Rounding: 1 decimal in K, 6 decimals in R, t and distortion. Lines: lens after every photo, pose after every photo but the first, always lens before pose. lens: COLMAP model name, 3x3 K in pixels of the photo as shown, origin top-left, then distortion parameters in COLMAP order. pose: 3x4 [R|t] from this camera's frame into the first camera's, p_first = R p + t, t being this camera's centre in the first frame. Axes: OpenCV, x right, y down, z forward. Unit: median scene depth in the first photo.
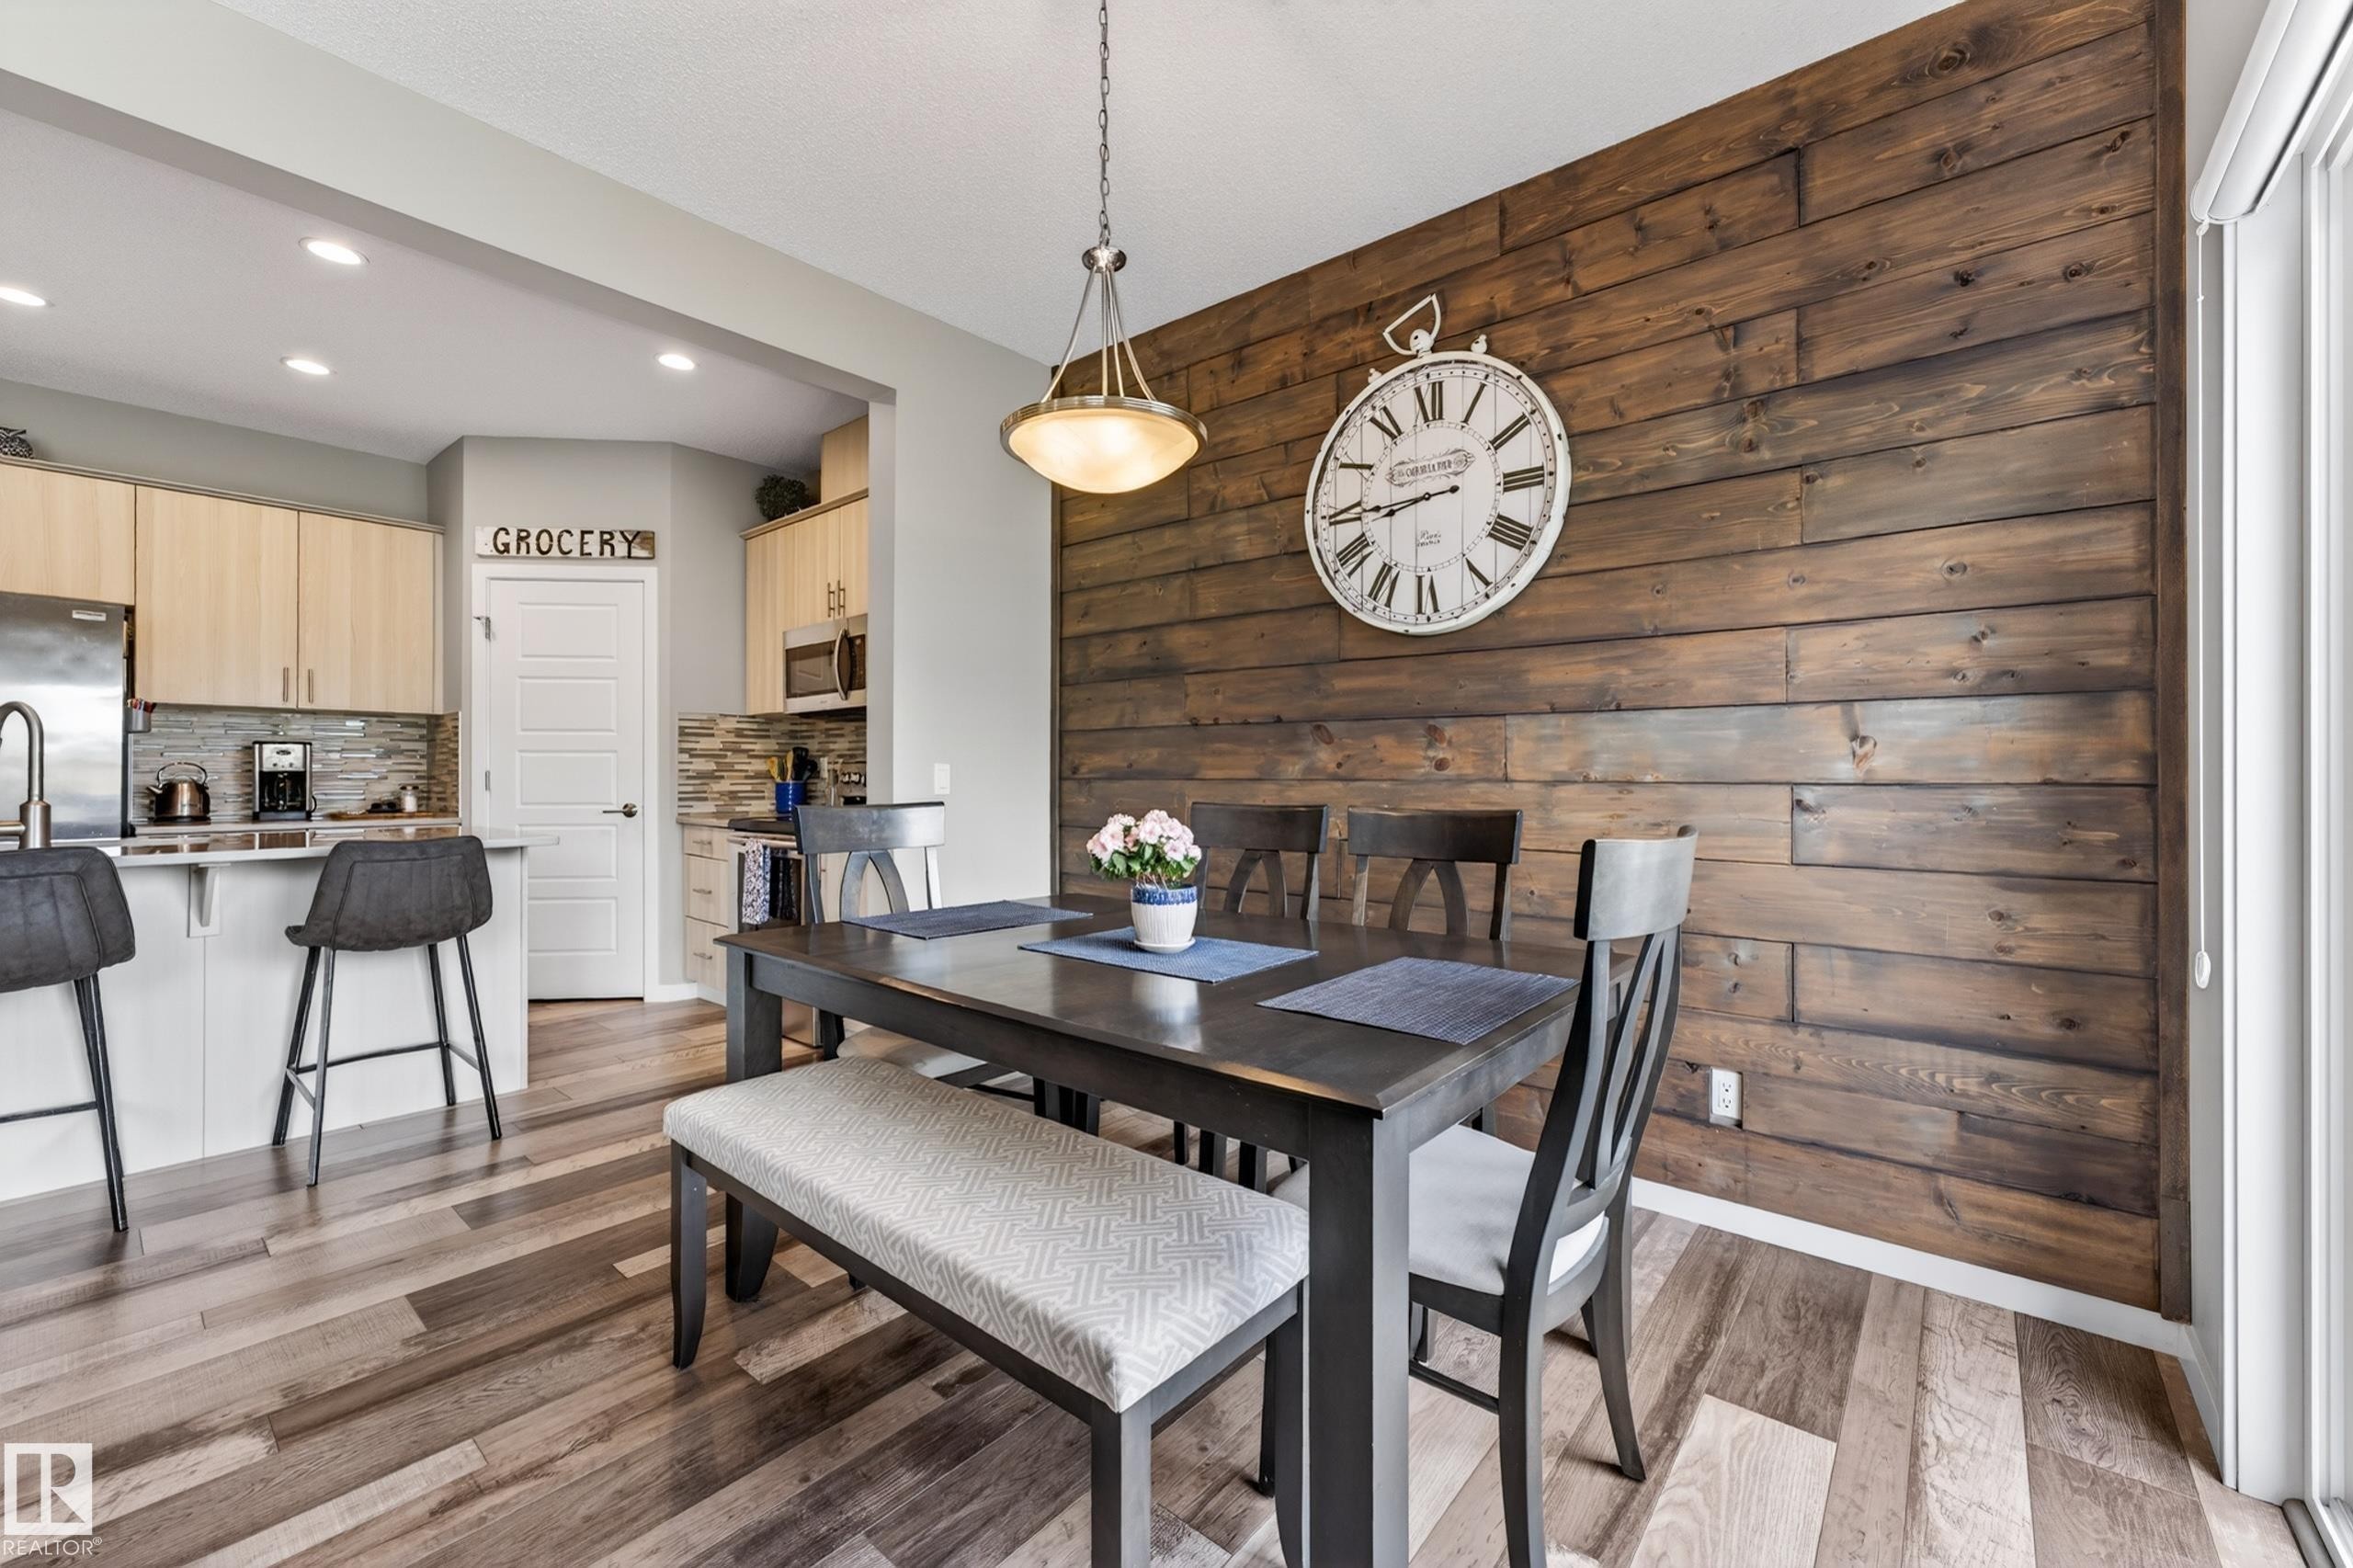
lens RADIAL K [[950.9, 0, 1176.5], [0, 950.9, 784.0], [0, 0, 1]] dist [-0.025963, 0.013444]
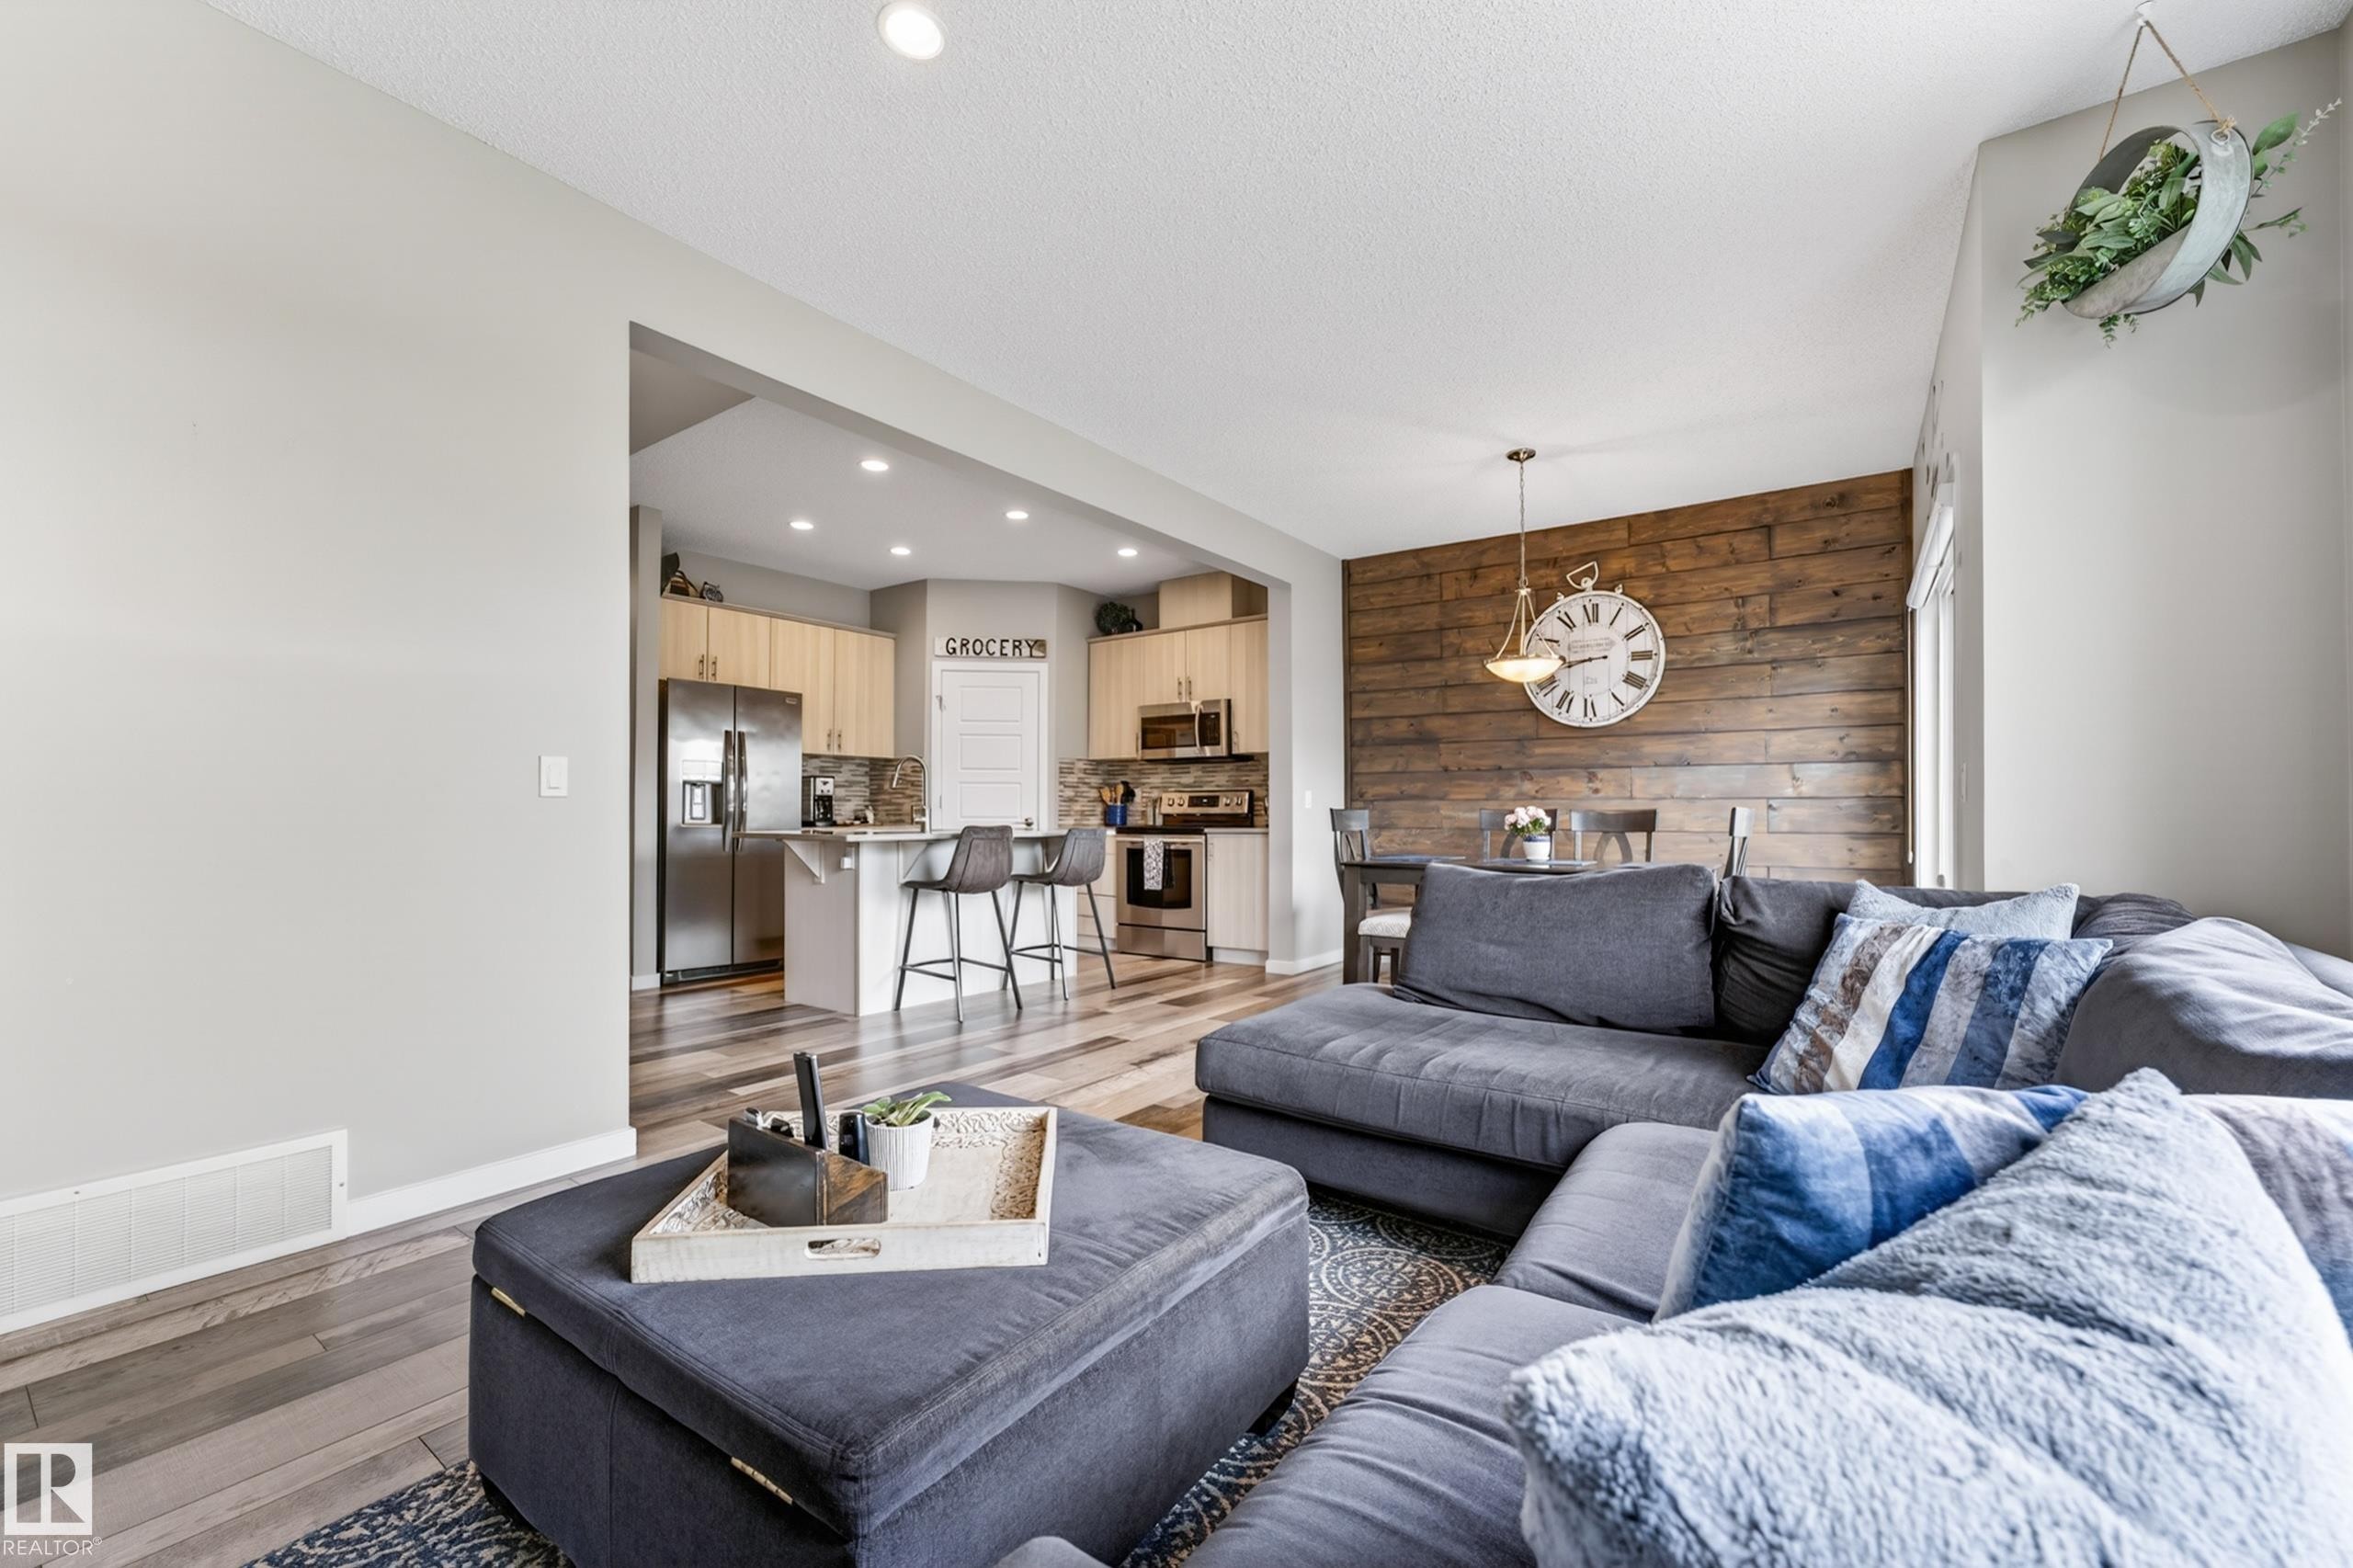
lens RADIAL K [[931.7, 0, 1210.7], [0, 931.7, 809.9], [0, 0, 1]] dist [0.000787, 0.000048]
pose [[0.994922, 0.003952, 0.100574, -0.797316], [-0.002426, 0.999880, -0.015296, 0.056491], [-0.100622, 0.014974, 0.994812, -0.968168]]
